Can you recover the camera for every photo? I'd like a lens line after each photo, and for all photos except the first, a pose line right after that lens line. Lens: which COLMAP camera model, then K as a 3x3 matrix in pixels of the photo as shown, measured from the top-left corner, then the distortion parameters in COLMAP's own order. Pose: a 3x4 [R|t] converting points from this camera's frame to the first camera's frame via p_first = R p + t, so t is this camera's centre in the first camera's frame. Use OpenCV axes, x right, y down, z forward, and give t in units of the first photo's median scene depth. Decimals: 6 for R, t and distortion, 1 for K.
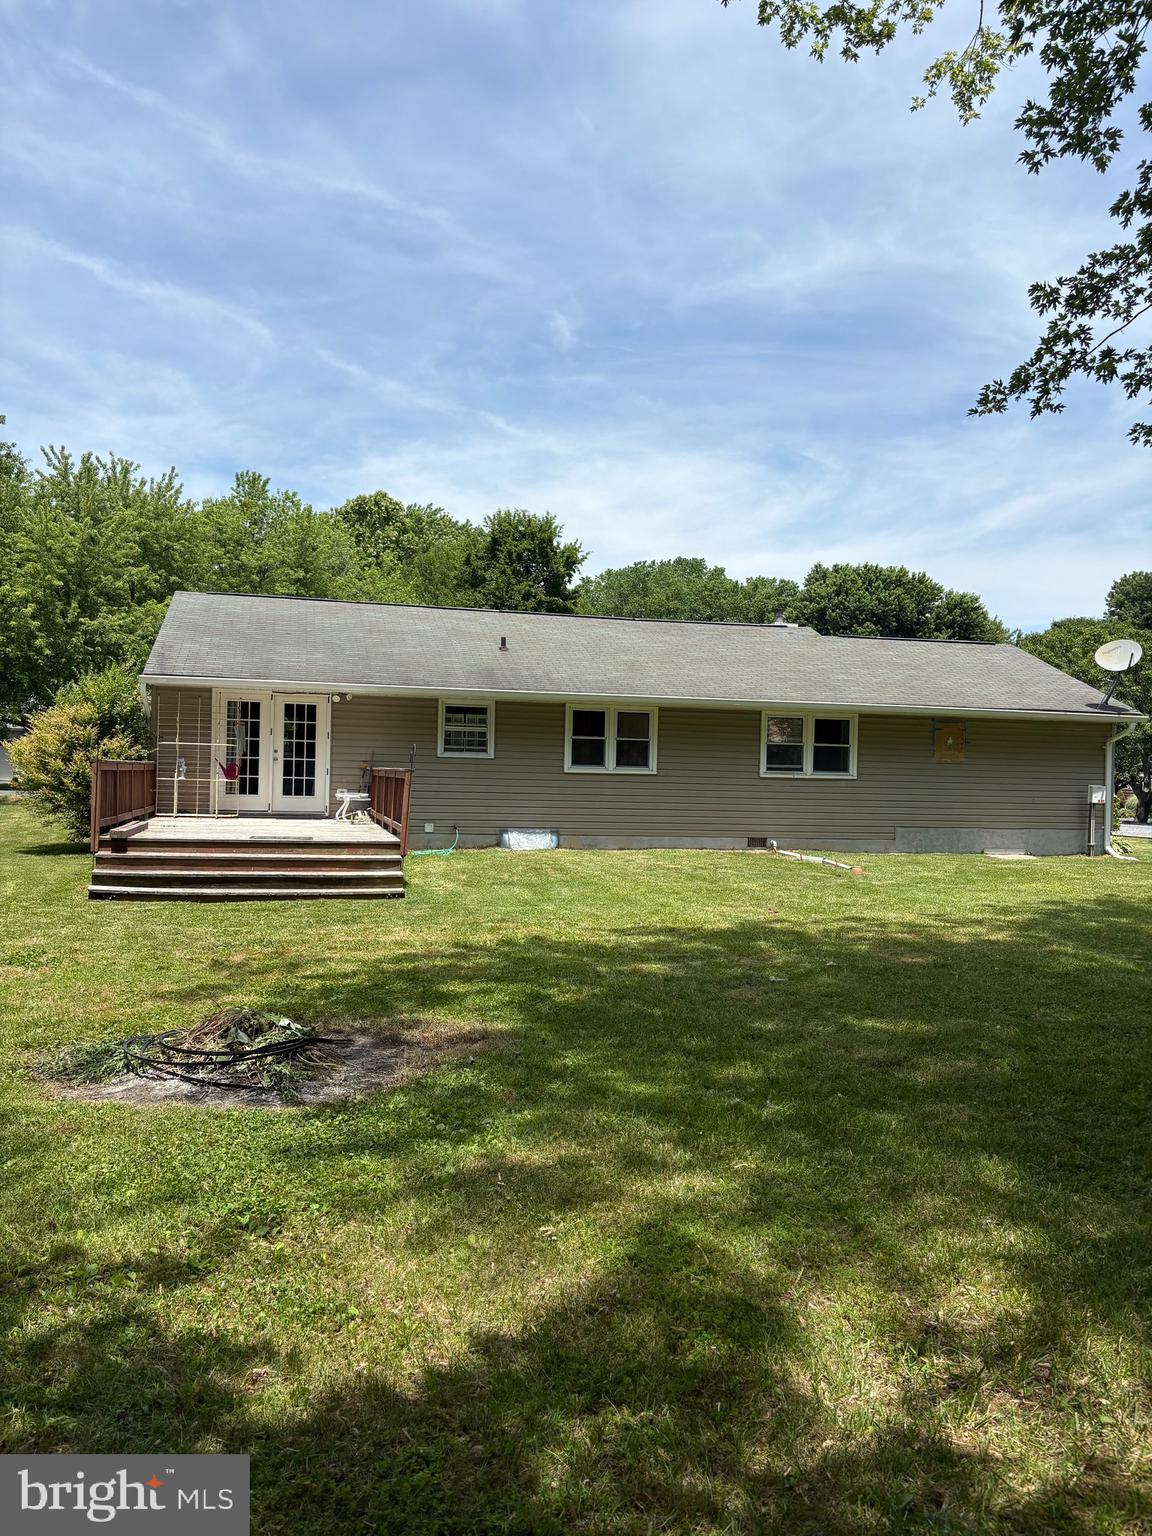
lens RADIAL K [[1149.0, 0, 575.4], [0, 1149.0, 767.1], [0, 0, 1]] dist [0.057370, -0.062313]
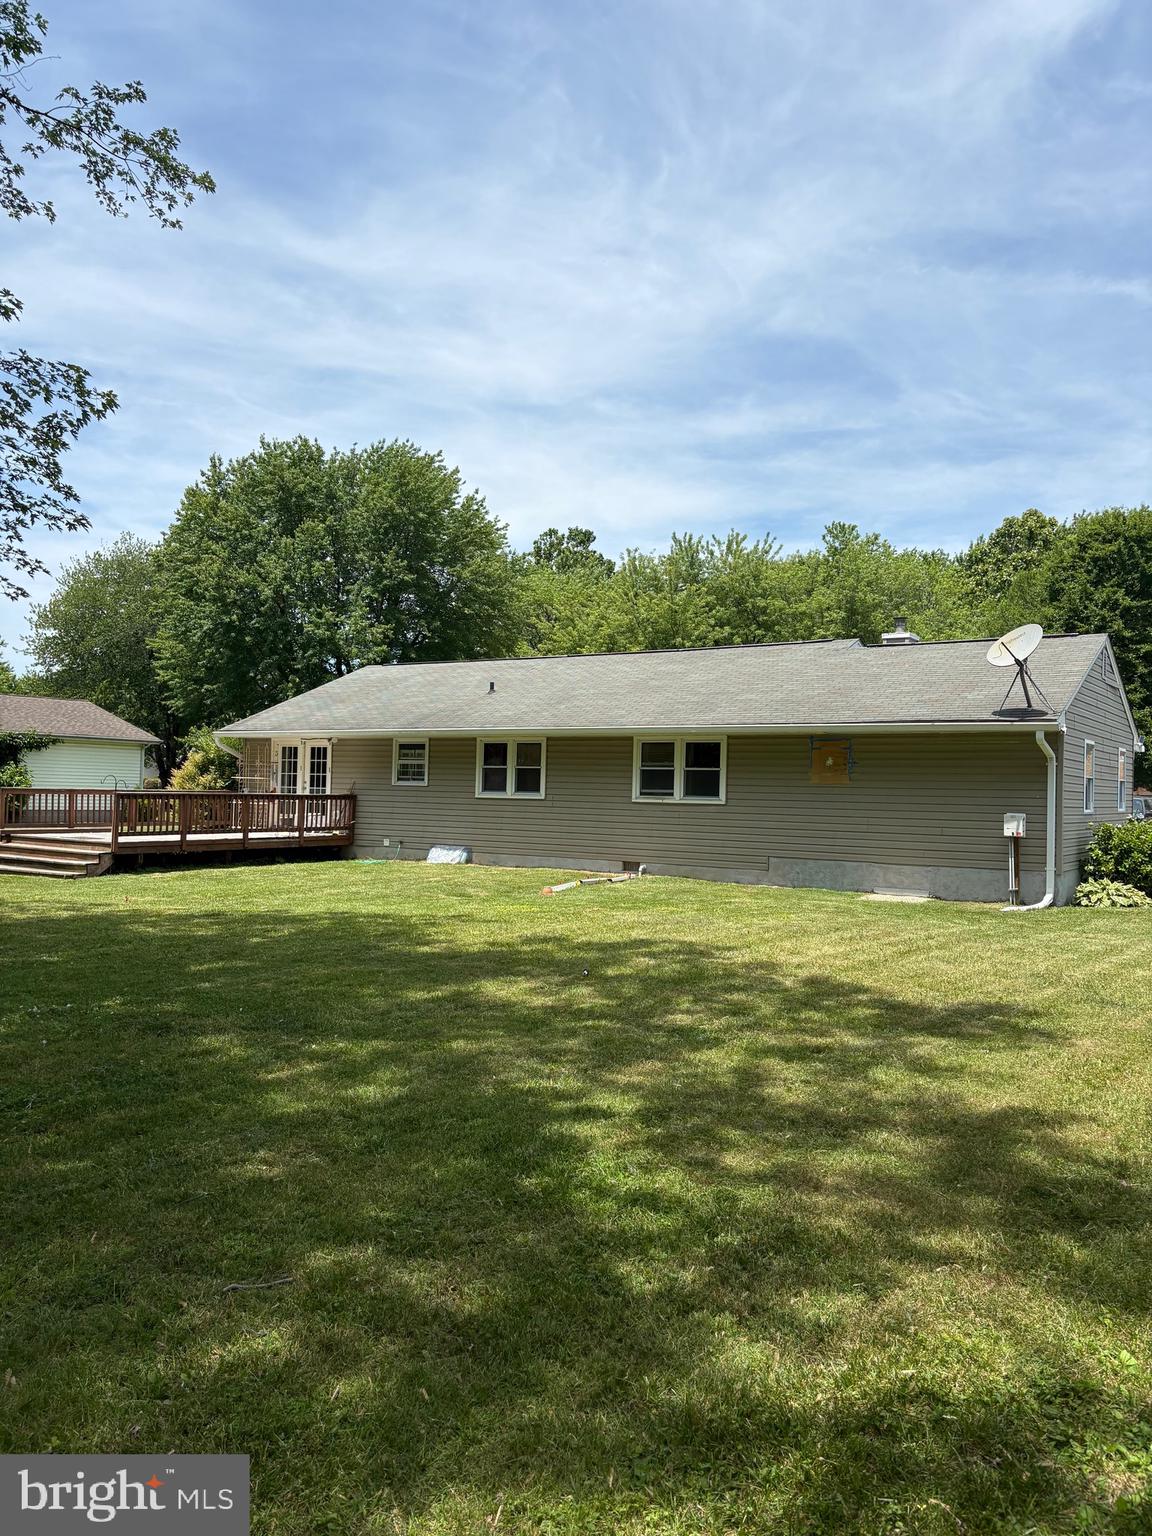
lens RADIAL K [[1149.0, 0, 578.8], [0, 1149.0, 763.6], [0, 0, 1]] dist [0.057370, -0.062313]
pose [[0.693750, -0.029913, -0.719595, 0.805240], [-0.013773, 0.998403, -0.054781, 0.029223], [0.720084, 0.047916, 0.692230, 0.251240]]
